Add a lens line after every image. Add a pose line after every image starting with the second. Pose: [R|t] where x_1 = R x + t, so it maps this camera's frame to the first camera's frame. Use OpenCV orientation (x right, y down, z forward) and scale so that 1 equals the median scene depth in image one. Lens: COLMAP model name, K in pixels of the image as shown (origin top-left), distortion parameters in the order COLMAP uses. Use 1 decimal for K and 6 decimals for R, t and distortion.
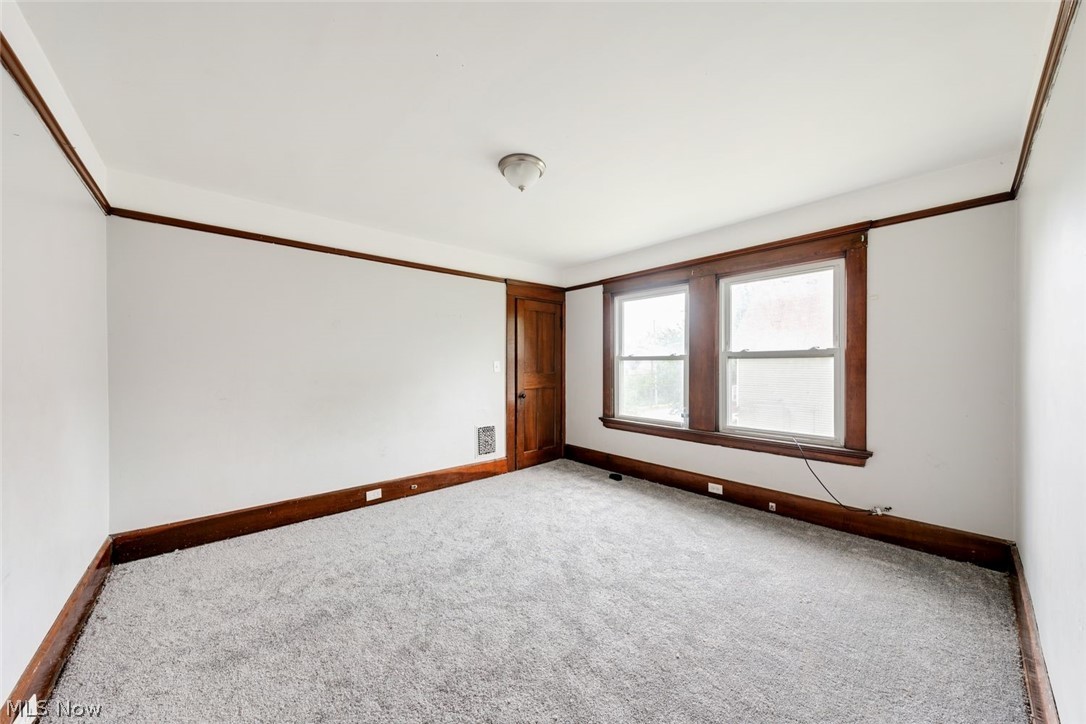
lens RADIAL K [[371.6, 0, 543.0], [0, 371.6, 365.5], [0, 0, 1]] dist [-0.002180, 0.000305]
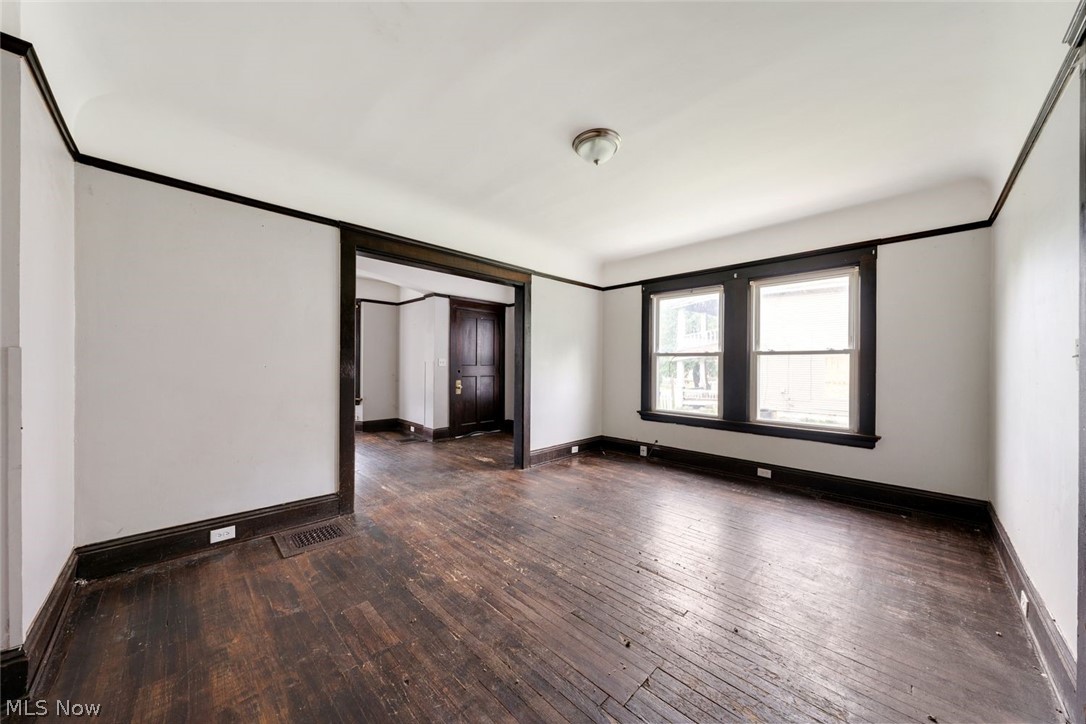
lens RADIAL K [[371.6, 0, 544.5], [0, 371.6, 368.5], [0, 0, 1]] dist [-0.002180, 0.000305]
pose [[0.990071, 0.006060, 0.140441, -0.297621], [-0.007799, 0.999899, 0.011840, 0.010325], [-0.140355, -0.012817, 0.990018, 0.000566]]
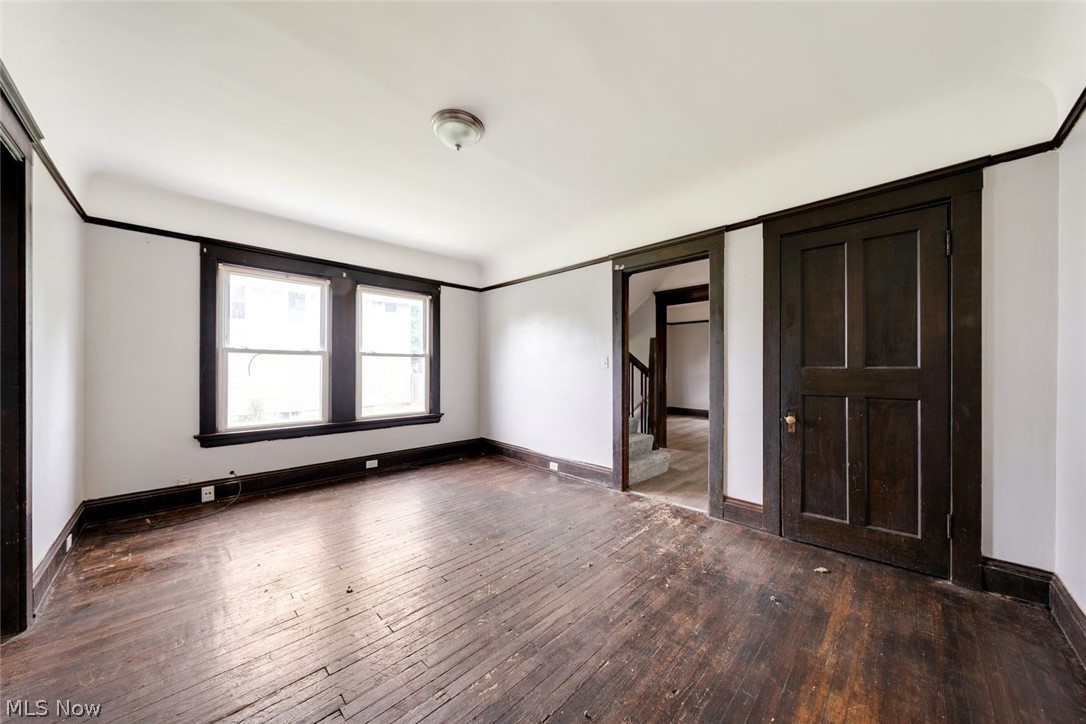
lens RADIAL K [[371.6, 0, 540.3], [0, 371.6, 370.3], [0, 0, 1]] dist [-0.002180, 0.000305]
pose [[-0.142495, -0.007420, 0.989768, -0.705868], [-0.005571, 0.999962, 0.006694, 0.012516], [-0.989780, -0.004560, -0.142531, 0.549689]]
